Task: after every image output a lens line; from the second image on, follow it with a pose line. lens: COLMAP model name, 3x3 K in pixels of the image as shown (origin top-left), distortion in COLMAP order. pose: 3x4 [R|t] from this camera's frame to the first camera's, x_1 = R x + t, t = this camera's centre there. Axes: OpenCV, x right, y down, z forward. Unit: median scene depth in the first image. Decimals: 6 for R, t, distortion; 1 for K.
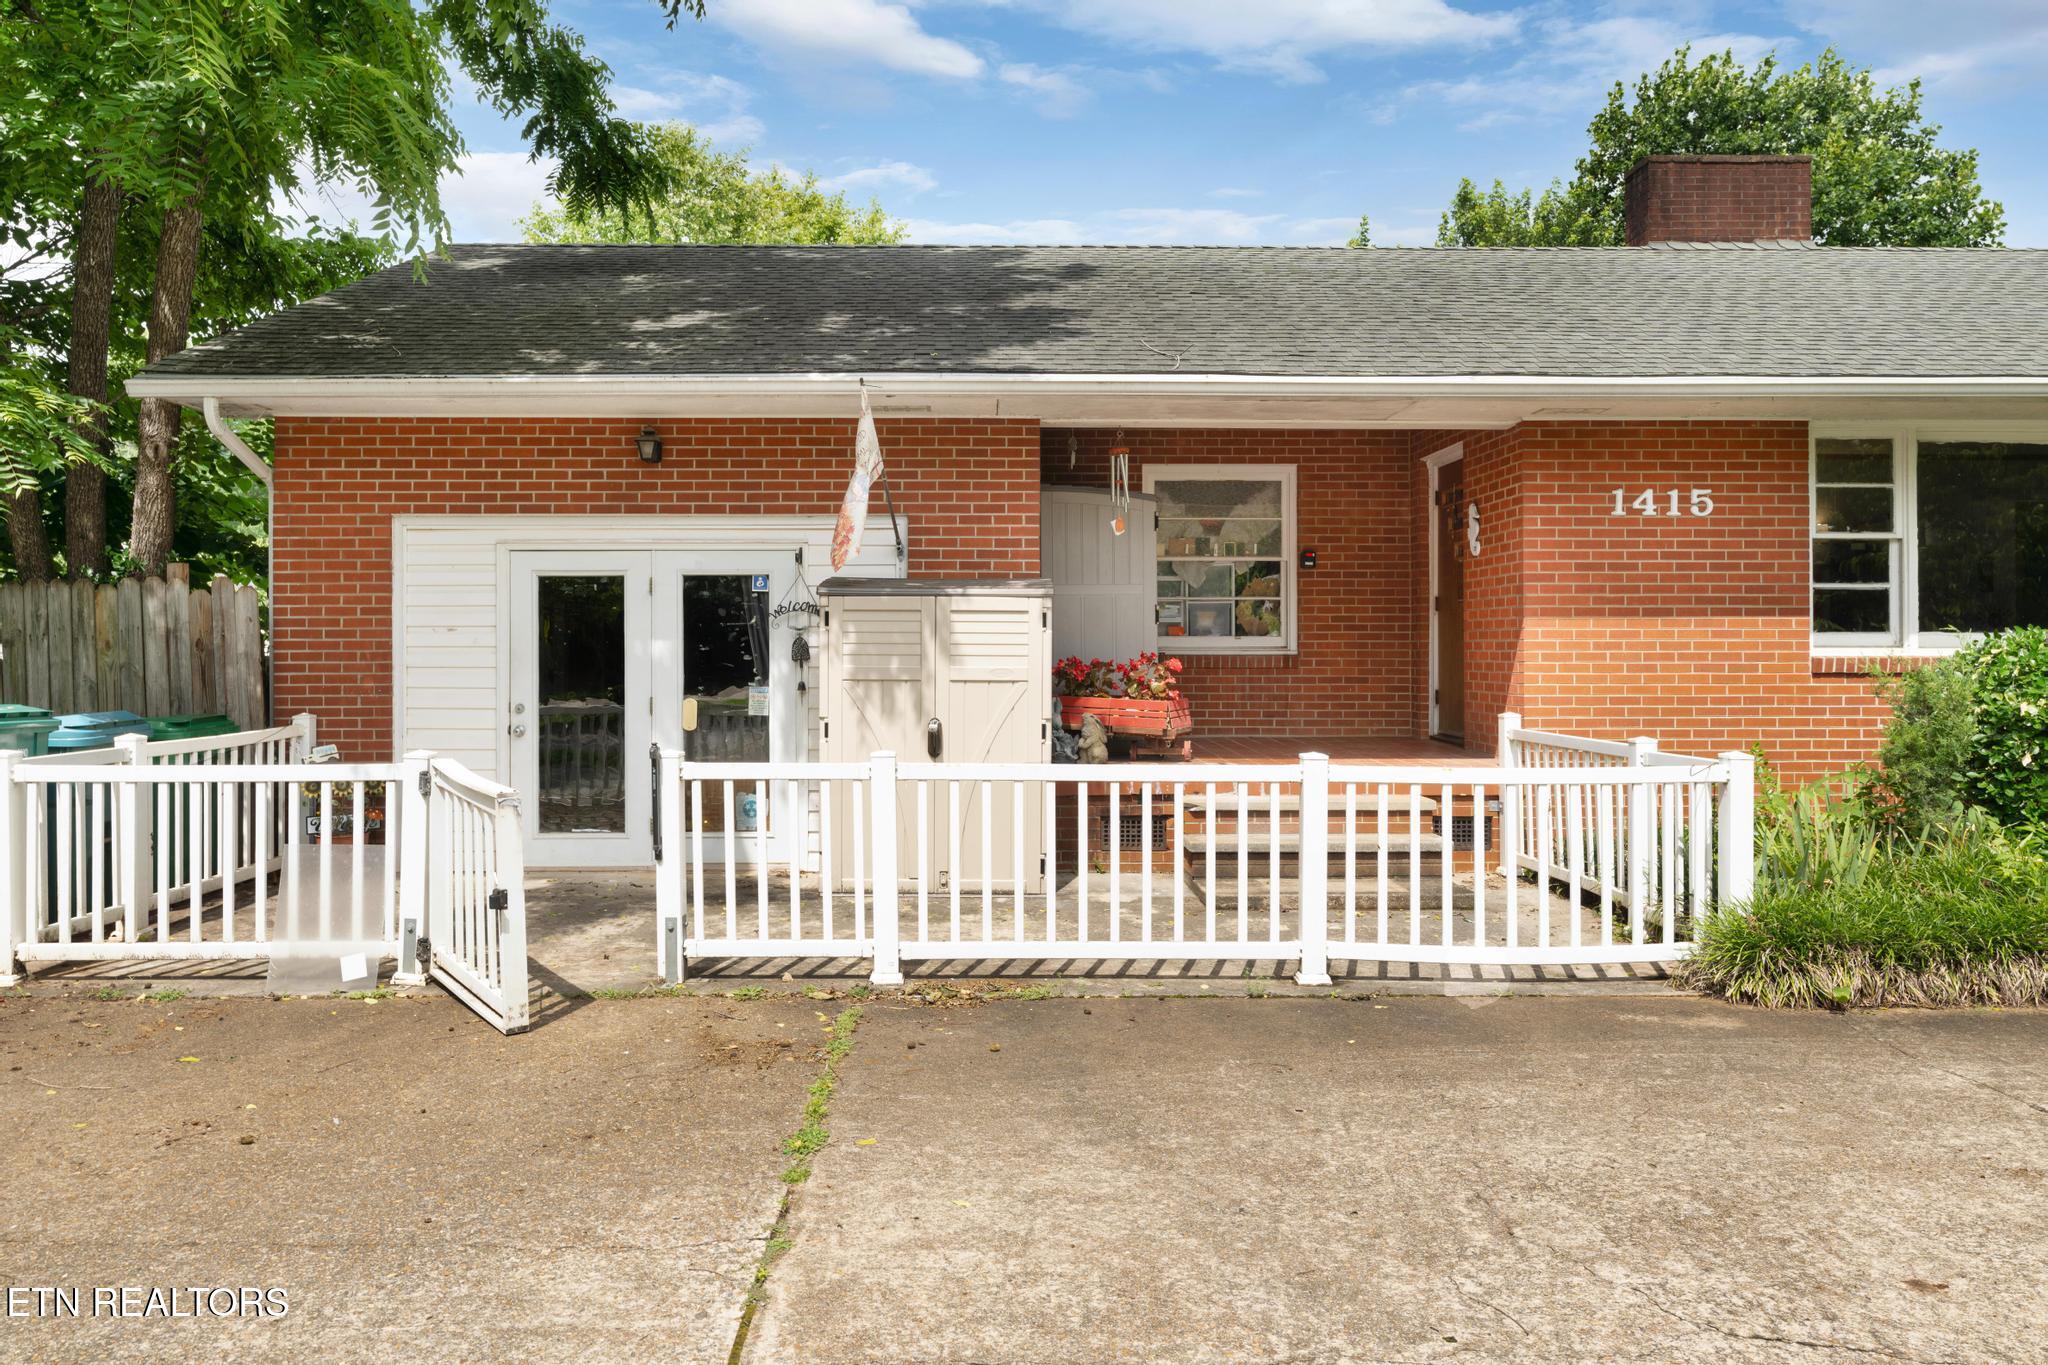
lens RADIAL K [[1511.6, 0, 973.0], [0, 1511.6, 684.3], [0, 0, 1]] dist [-0.003698, -0.000811]
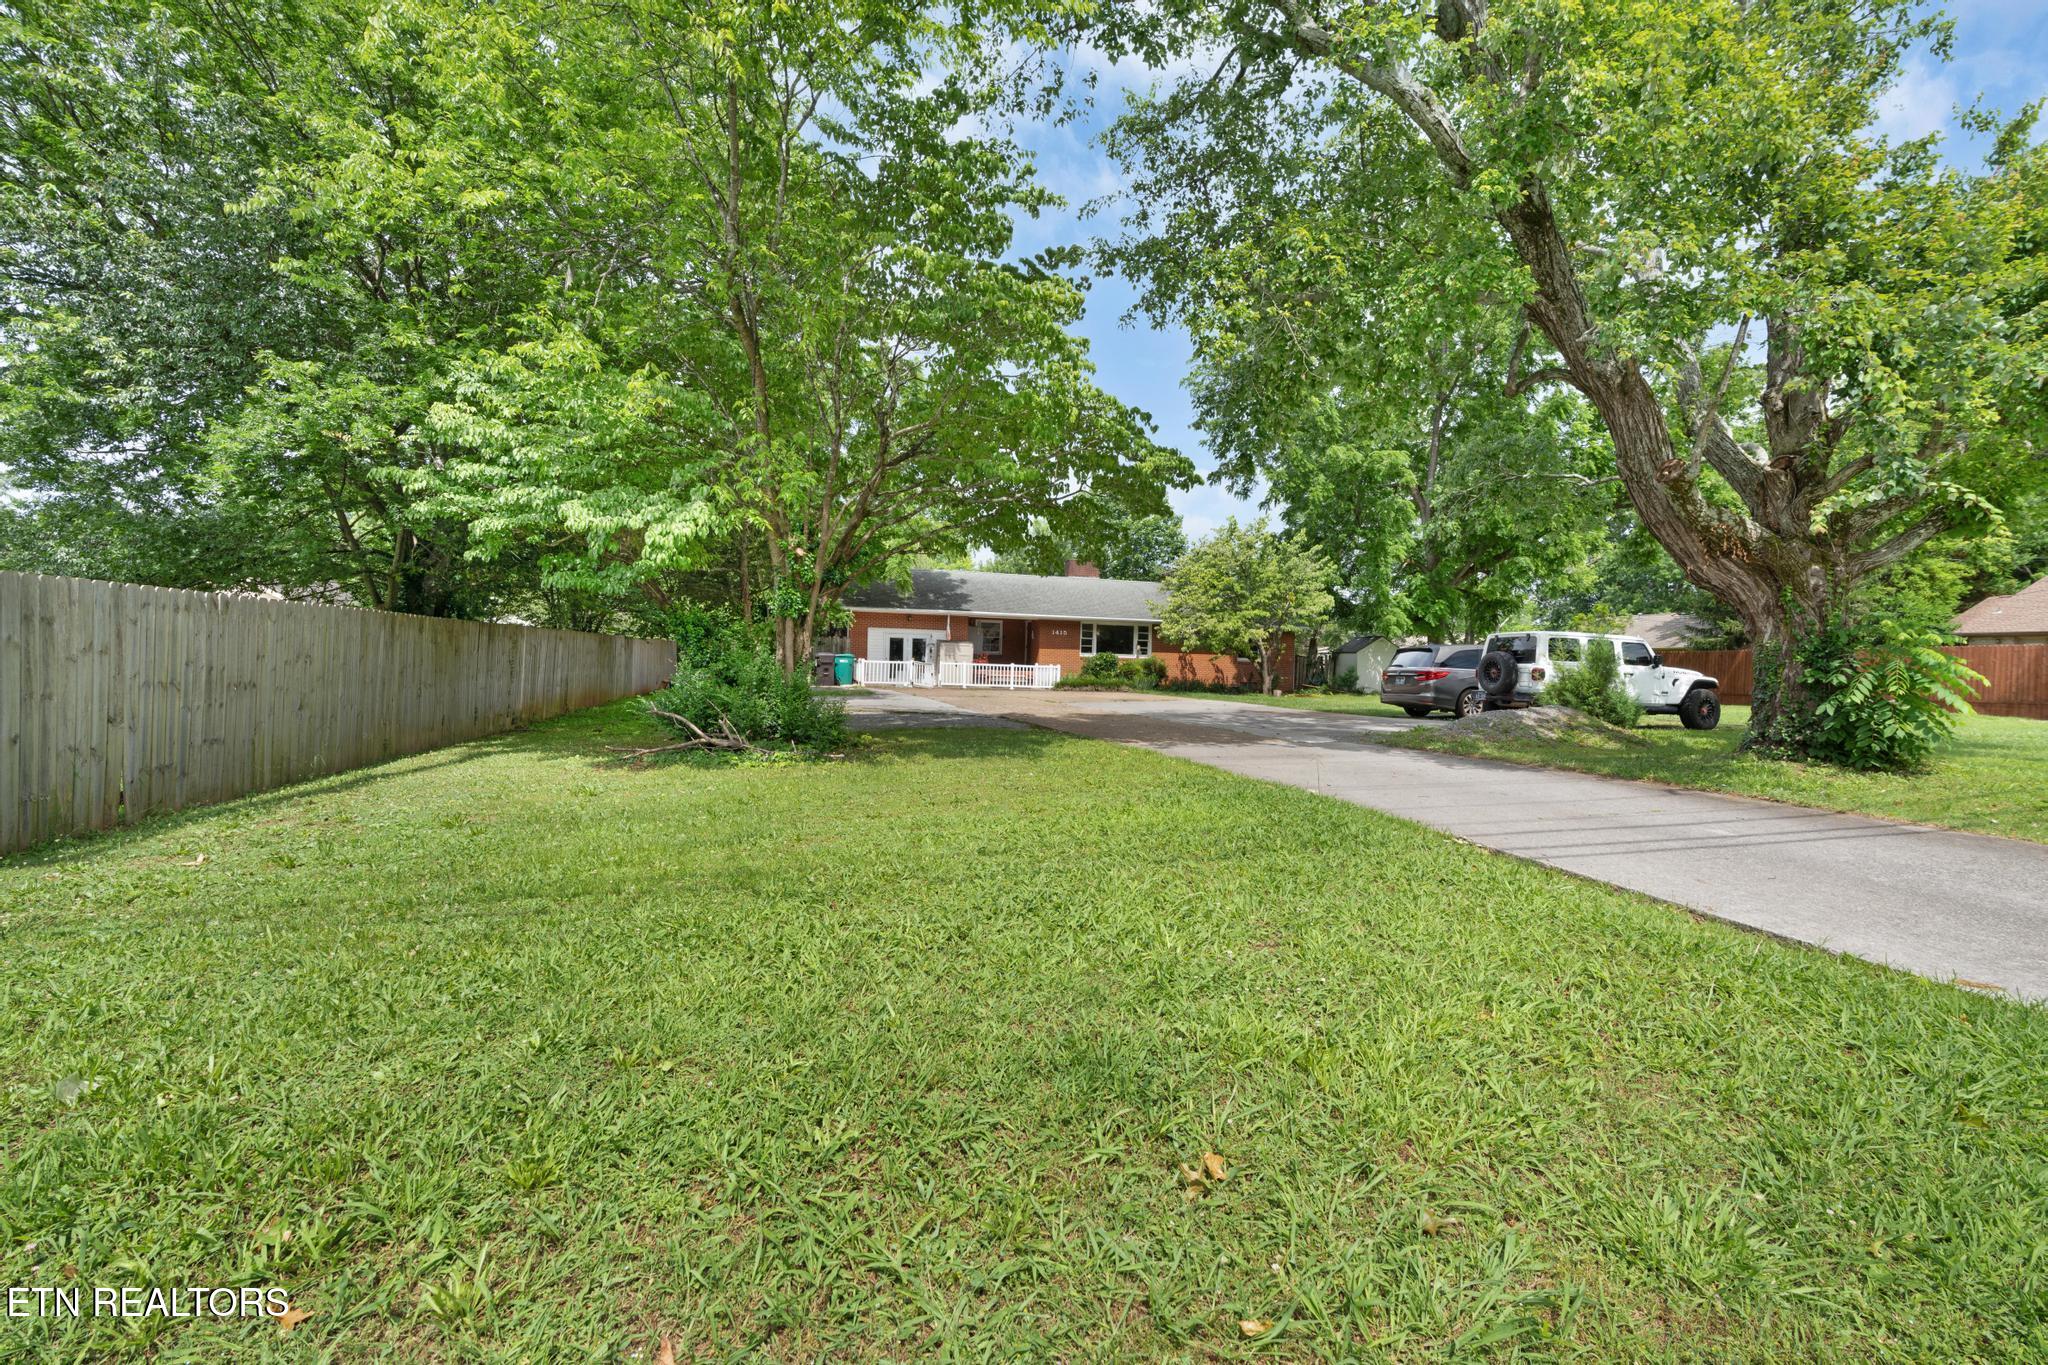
lens RADIAL K [[978.6, 0, 1021.8], [0, 978.6, 722.8], [0, 0, 1]] dist [0.001686, 0.000395]
pose [[0.958364, 0.009291, 0.285397, -0.920932], [-0.019192, 0.999306, 0.031914, 0.141654], [-0.284902, -0.036063, 0.957878, -3.070479]]
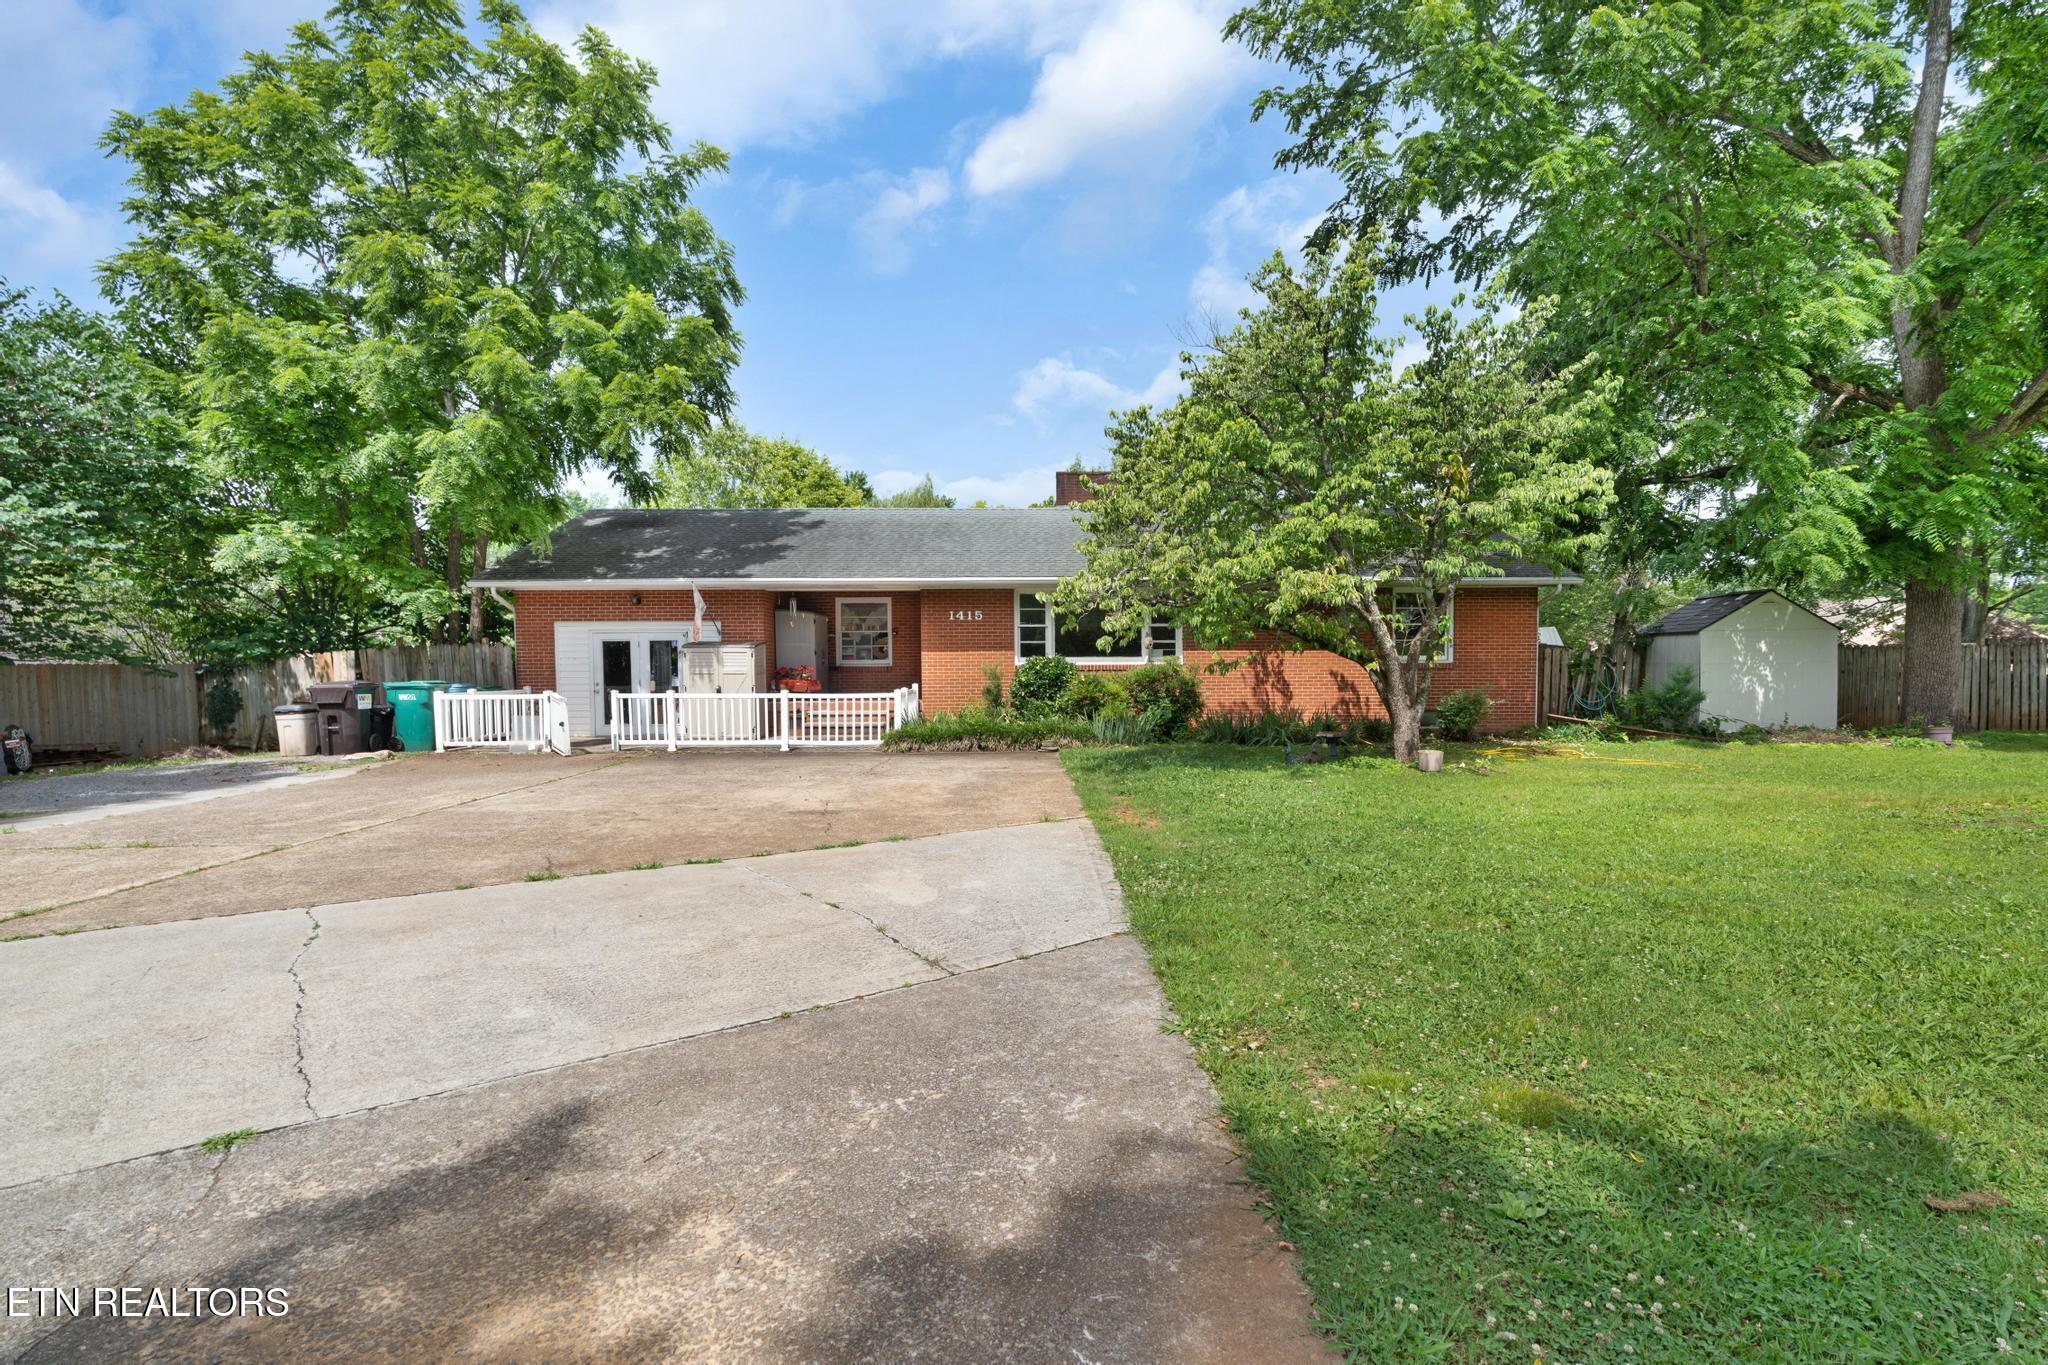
lens RADIAL K [[978.6, 0, 1021.8], [0, 978.6, 722.8], [0, 0, 1]] dist [0.001686, 0.000395]
pose [[0.999968, -0.005728, 0.005500, 0.559508], [0.005548, 0.999466, 0.032192, 0.035708], [-0.005681, -0.032161, 0.999467, -1.014761]]
